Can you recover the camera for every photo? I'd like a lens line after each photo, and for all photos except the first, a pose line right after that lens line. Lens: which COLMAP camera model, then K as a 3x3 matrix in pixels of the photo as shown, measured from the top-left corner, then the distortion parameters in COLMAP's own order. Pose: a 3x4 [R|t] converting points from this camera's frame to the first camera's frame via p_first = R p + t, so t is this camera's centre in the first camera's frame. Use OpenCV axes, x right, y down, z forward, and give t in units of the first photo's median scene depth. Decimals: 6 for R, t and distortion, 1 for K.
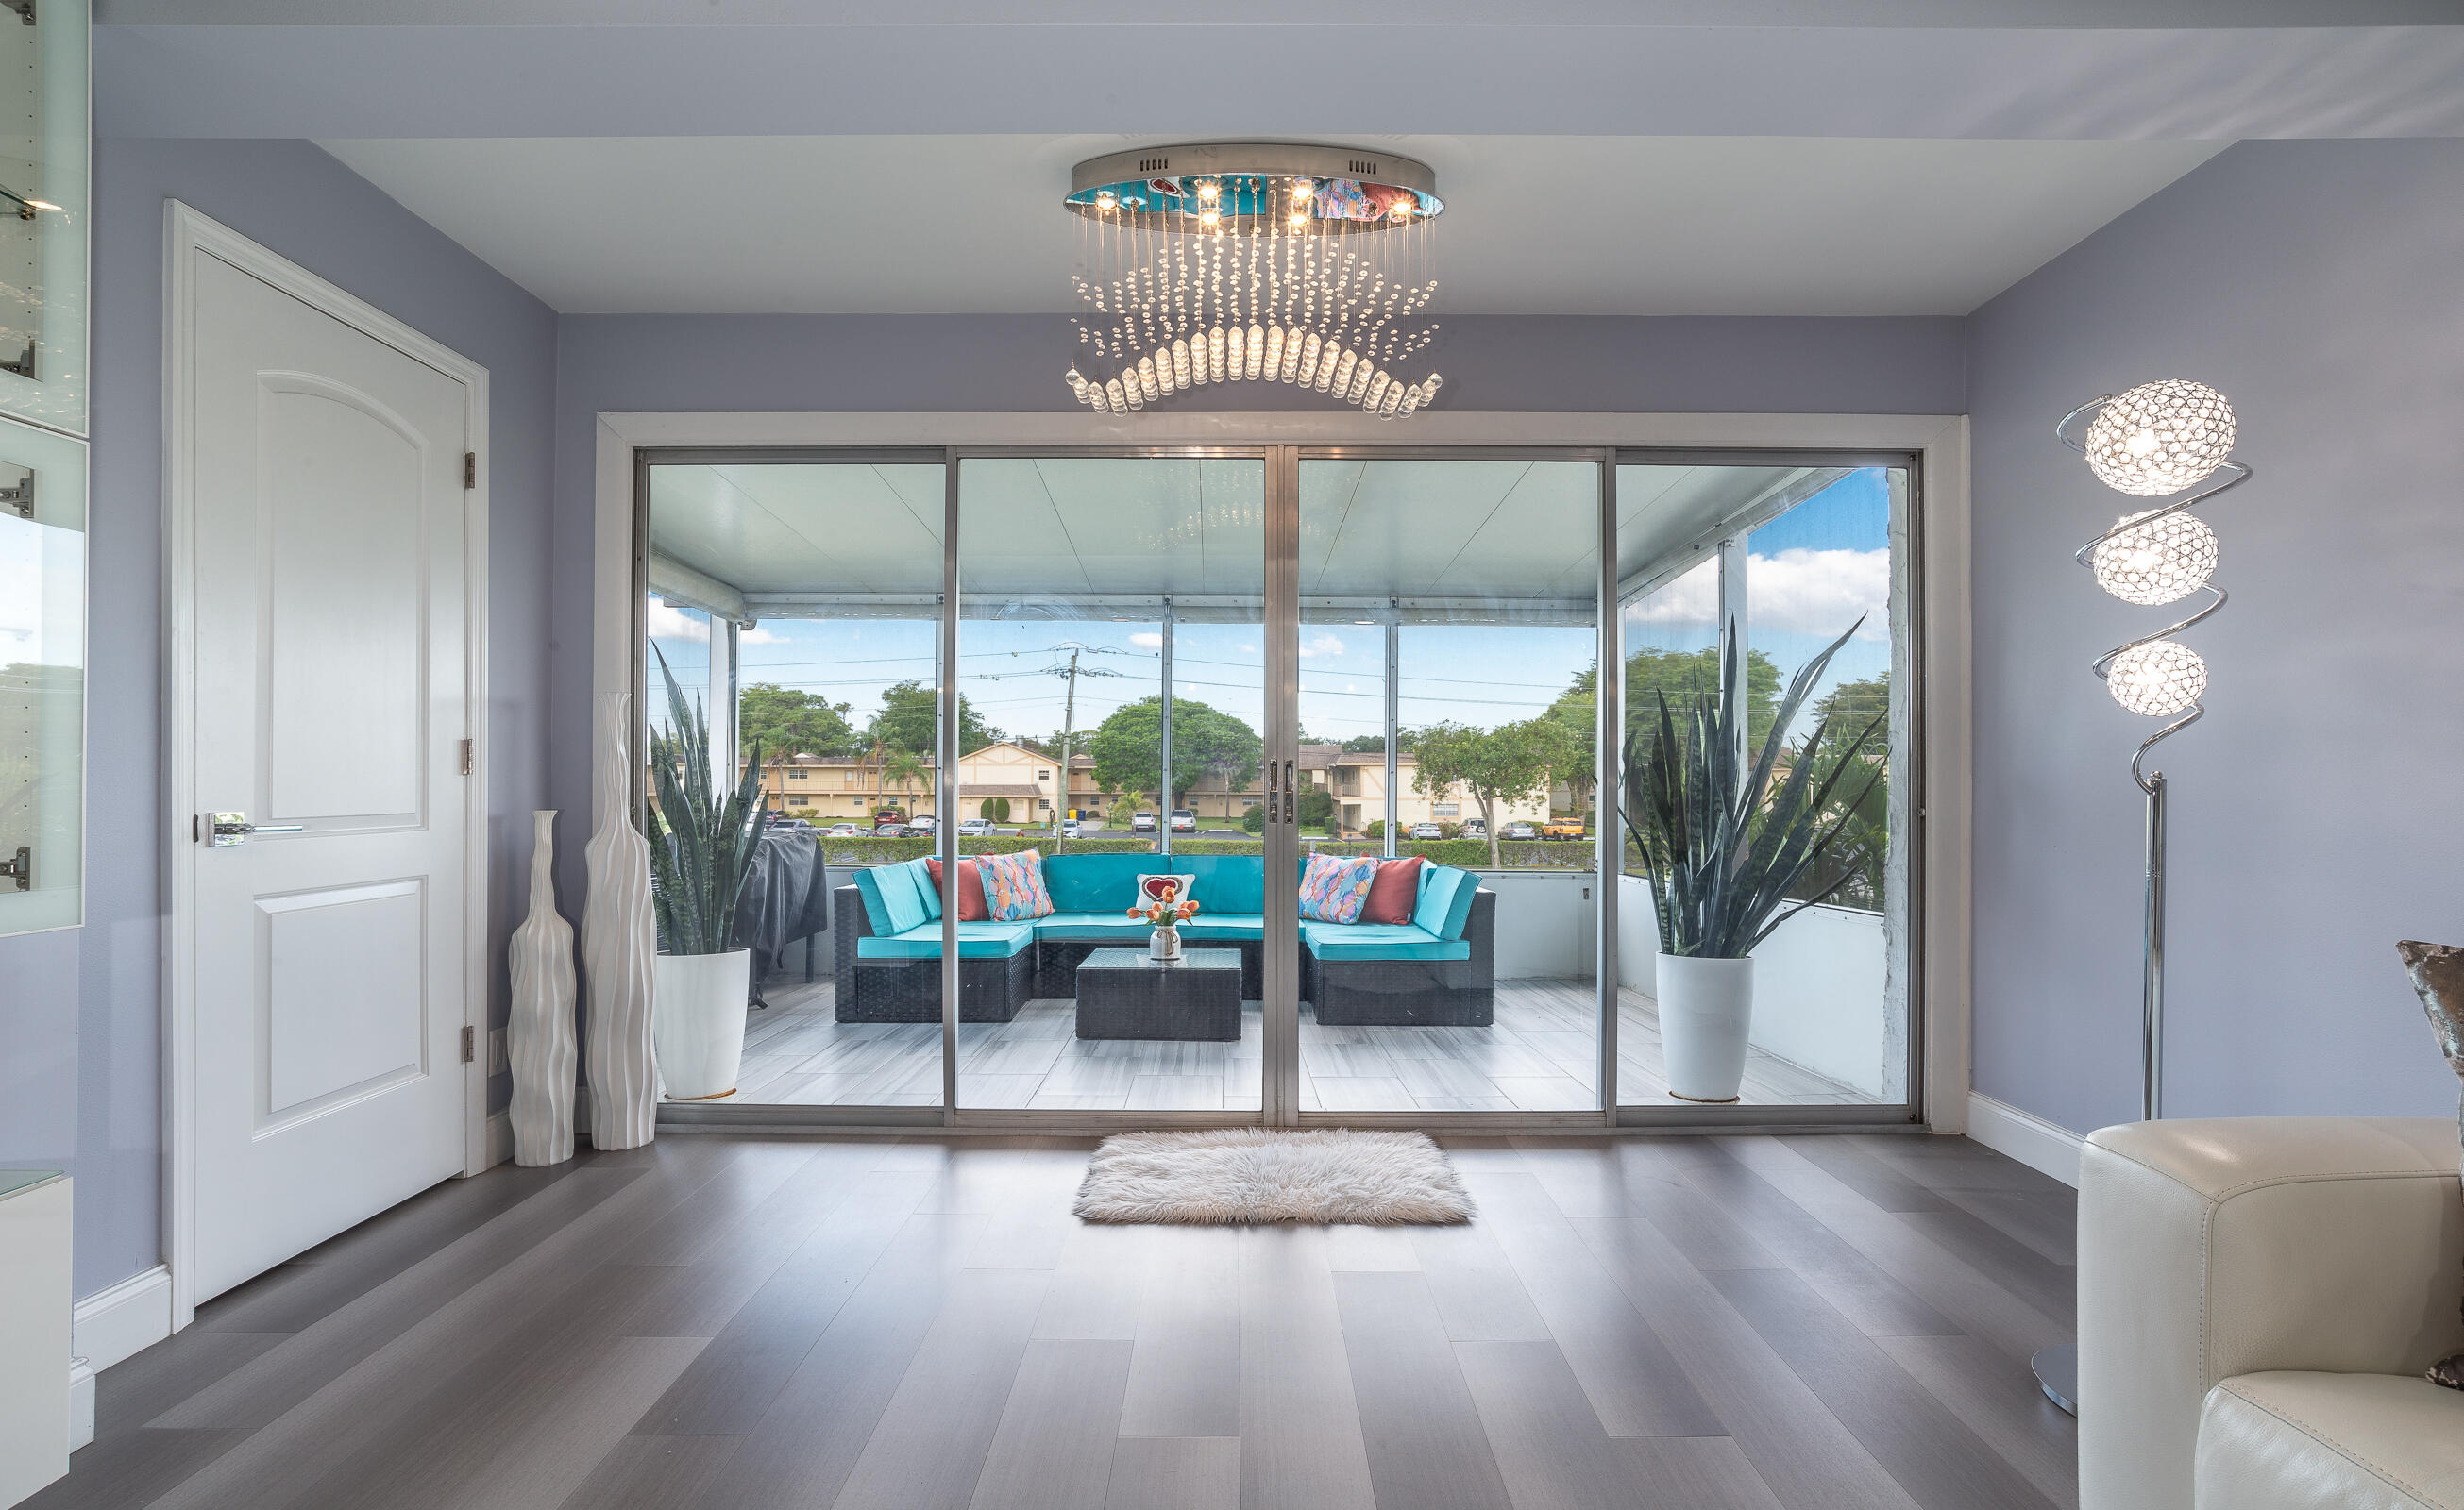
lens RADIAL K [[1236.9, 0, 1265.4], [0, 1236.9, 757.5], [0, 0, 1]] dist [-0.023466, 0.006895]
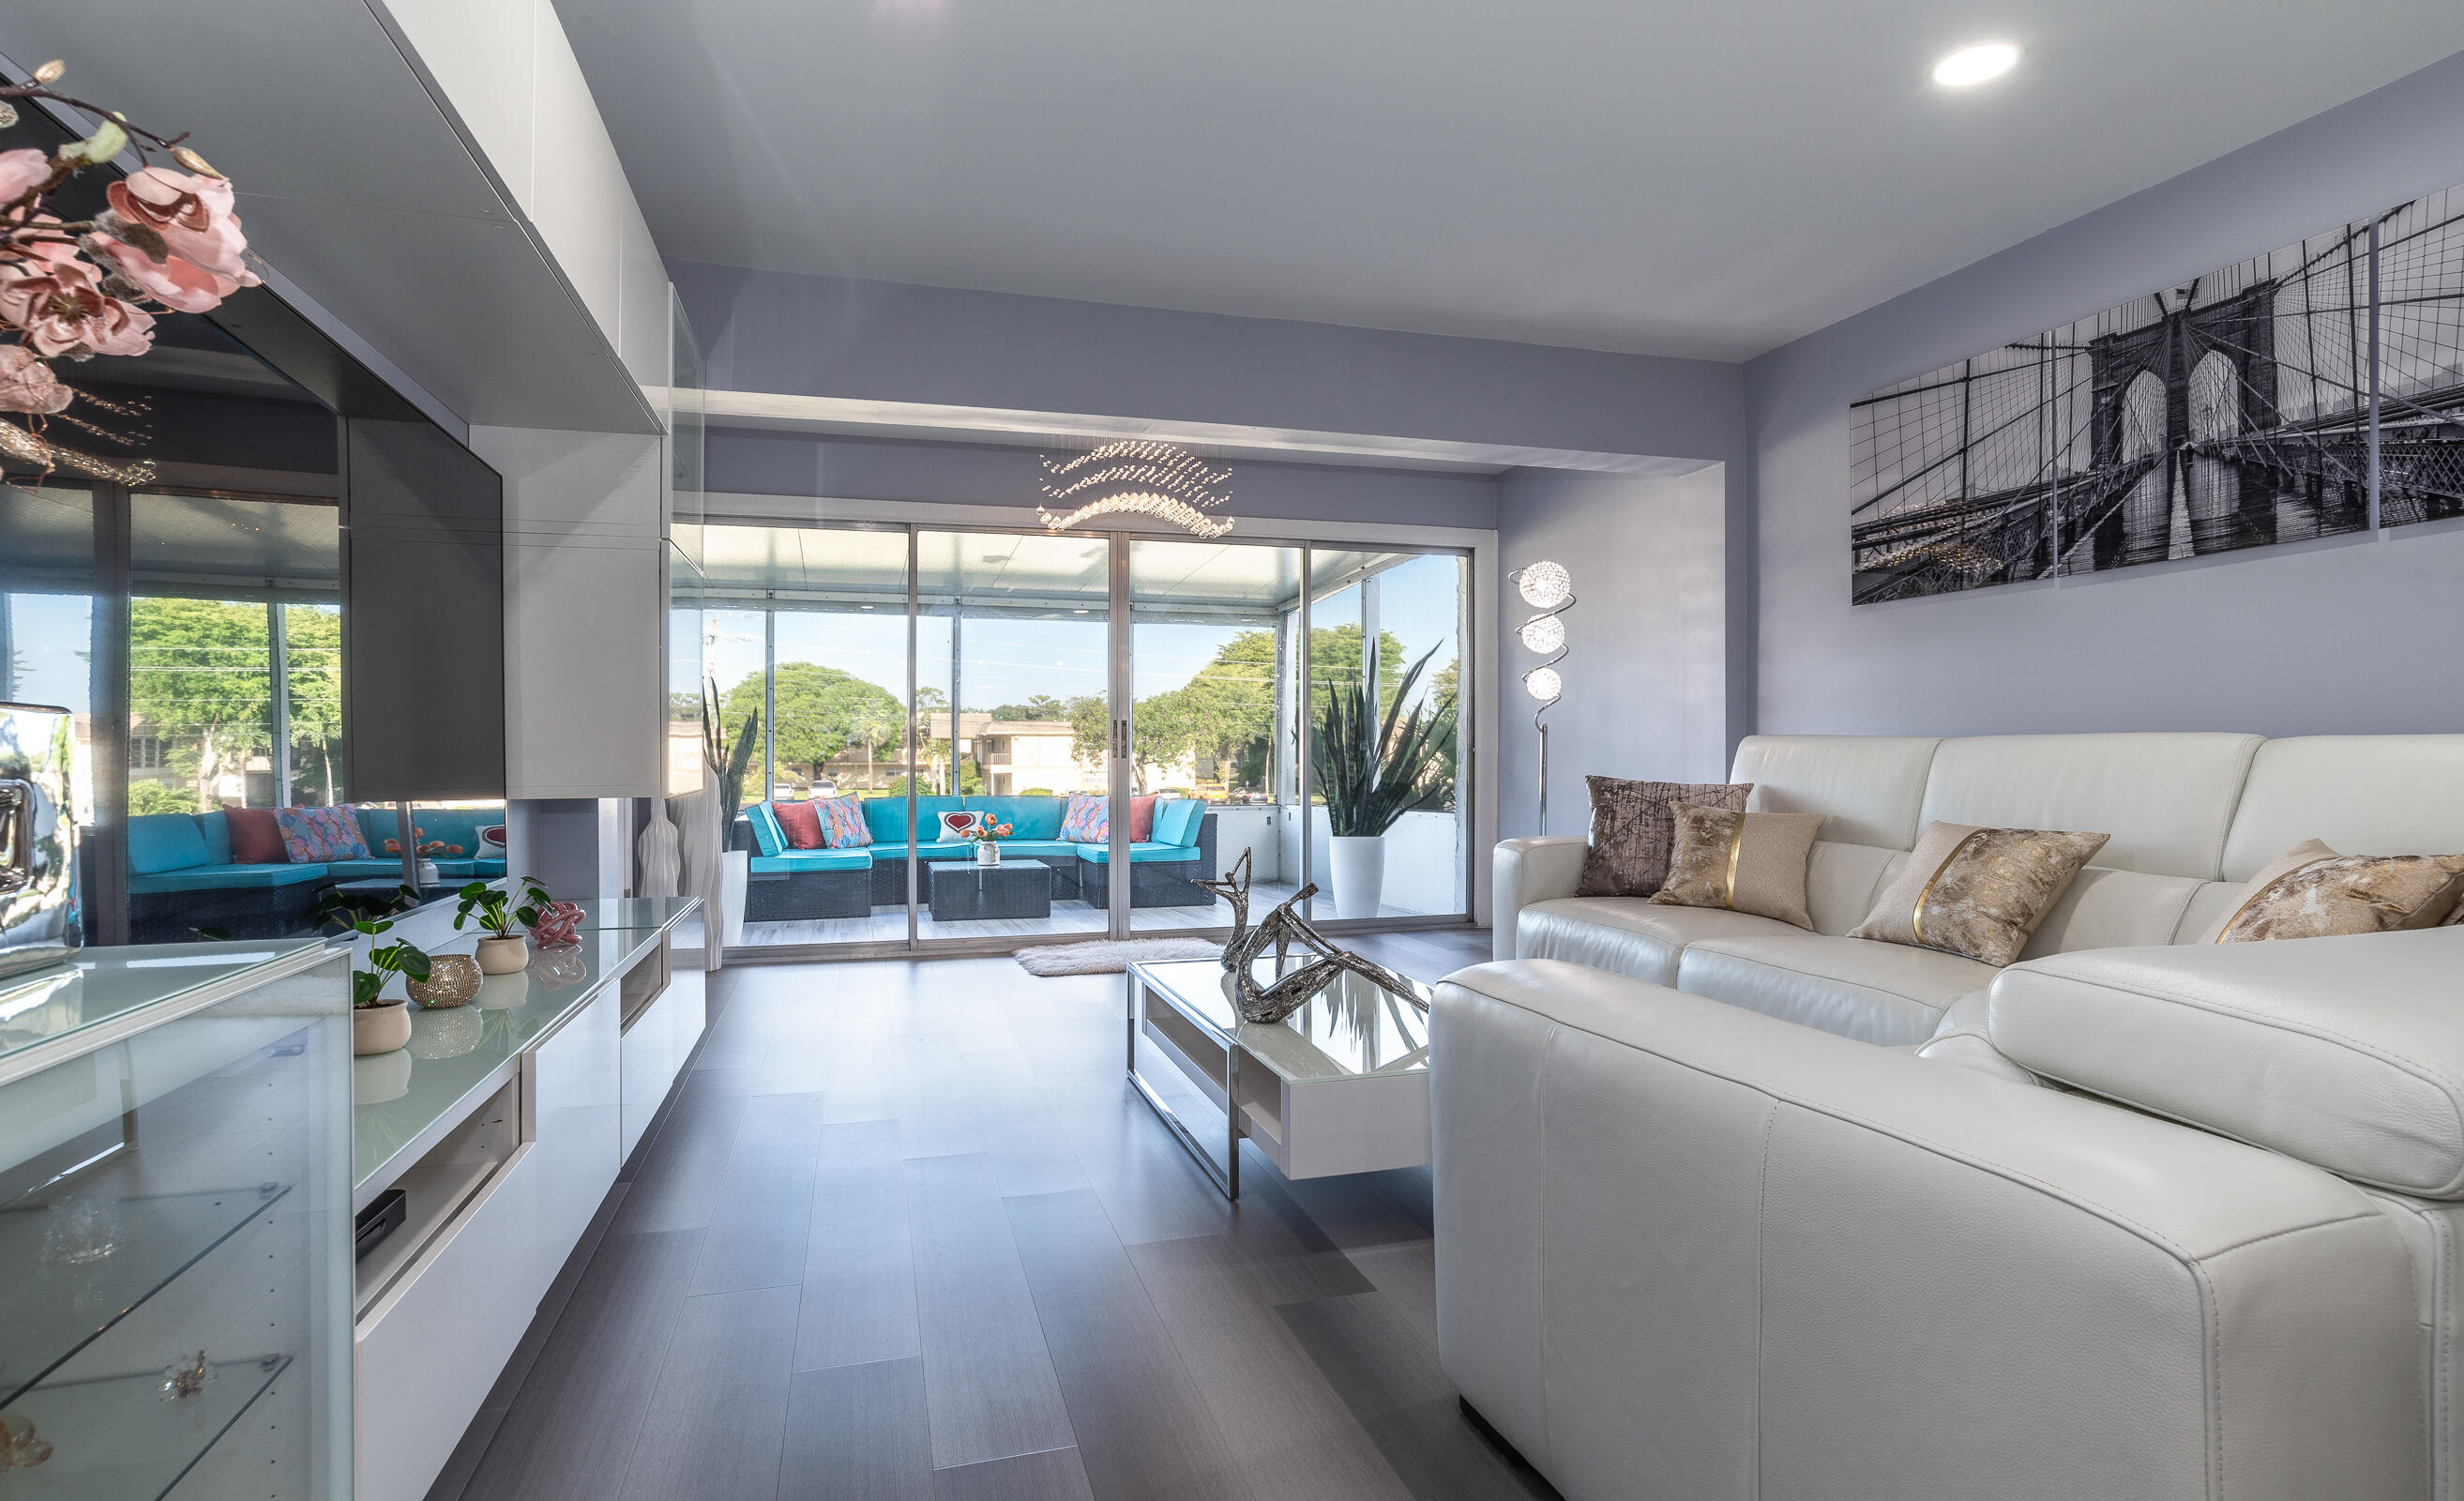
lens RADIAL K [[1237.2, 0, 1242.6], [0, 1237.2, 755.4], [0, 0, 1]] dist [-0.023466, 0.006895]
pose [[0.964704, -0.007272, 0.263236, -0.255220], [0.001087, 0.999720, 0.023636, 0.009415], [-0.263334, -0.022516, 0.964442, -0.626278]]
